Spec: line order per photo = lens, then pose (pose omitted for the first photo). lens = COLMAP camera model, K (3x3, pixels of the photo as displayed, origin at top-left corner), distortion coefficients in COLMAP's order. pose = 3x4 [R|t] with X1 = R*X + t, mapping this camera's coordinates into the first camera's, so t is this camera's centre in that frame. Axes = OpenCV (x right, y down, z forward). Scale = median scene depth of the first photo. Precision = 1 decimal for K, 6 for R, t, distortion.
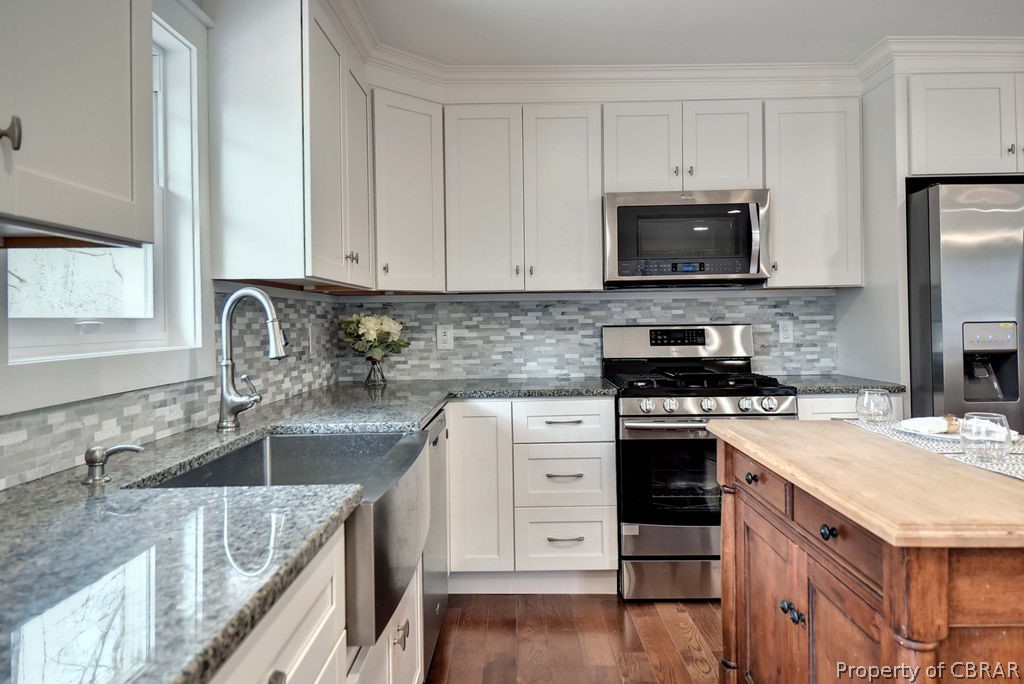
lens RADIAL K [[672.3, 0, 512.0], [0, 672.3, 342.0], [0, 0, 1]] dist [0.003257, -0.001051]
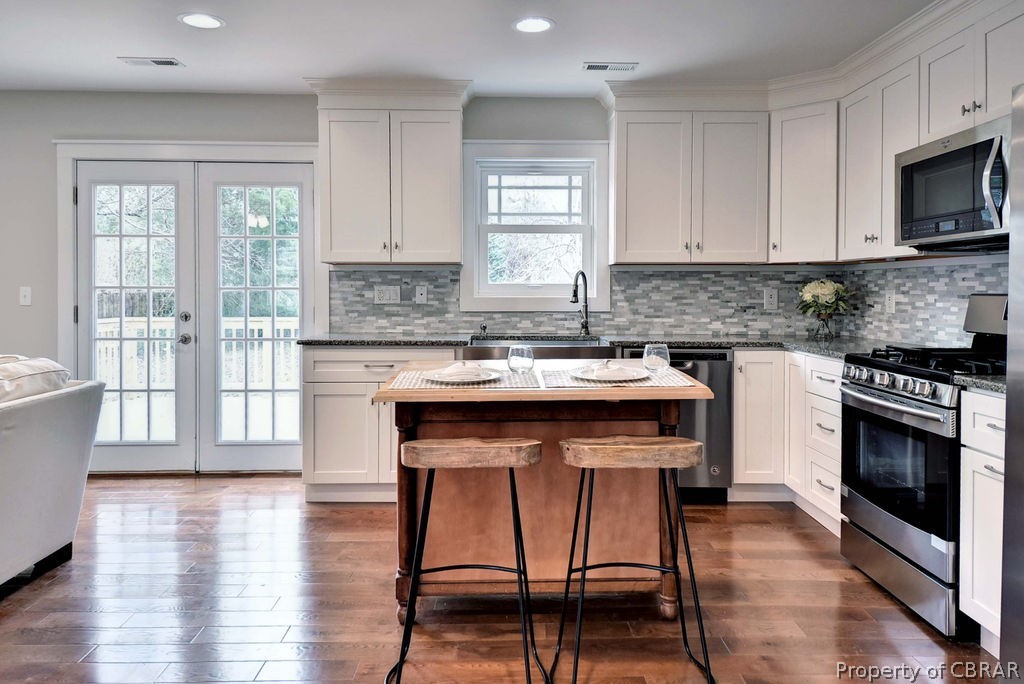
lens RADIAL K [[672.3, 0, 512.0], [0, 672.3, 342.0], [0, 0, 1]] dist [0.003257, -0.001051]
pose [[0.038253, 0.092377, -0.994989, 0.958095], [-0.032345, 0.995311, 0.091163, -0.021539], [0.998744, 0.028695, 0.041061, 0.360269]]
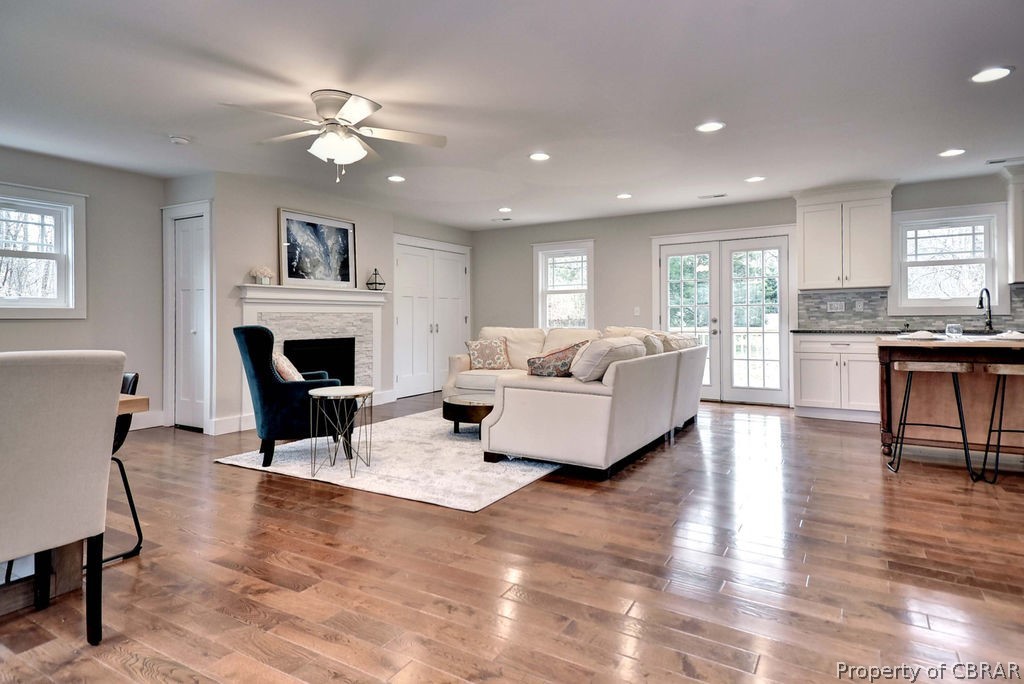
lens RADIAL K [[555.5, 0, 518.0], [0, 555.5, 323.7], [0, 0, 1]] dist [0.080553, -0.051283]
pose [[-0.496763, 0.022053, -0.867606, 1.743049], [-0.010027, 0.999465, 0.031145, 0.018985], [0.867828, 0.024171, -0.496276, 0.201756]]
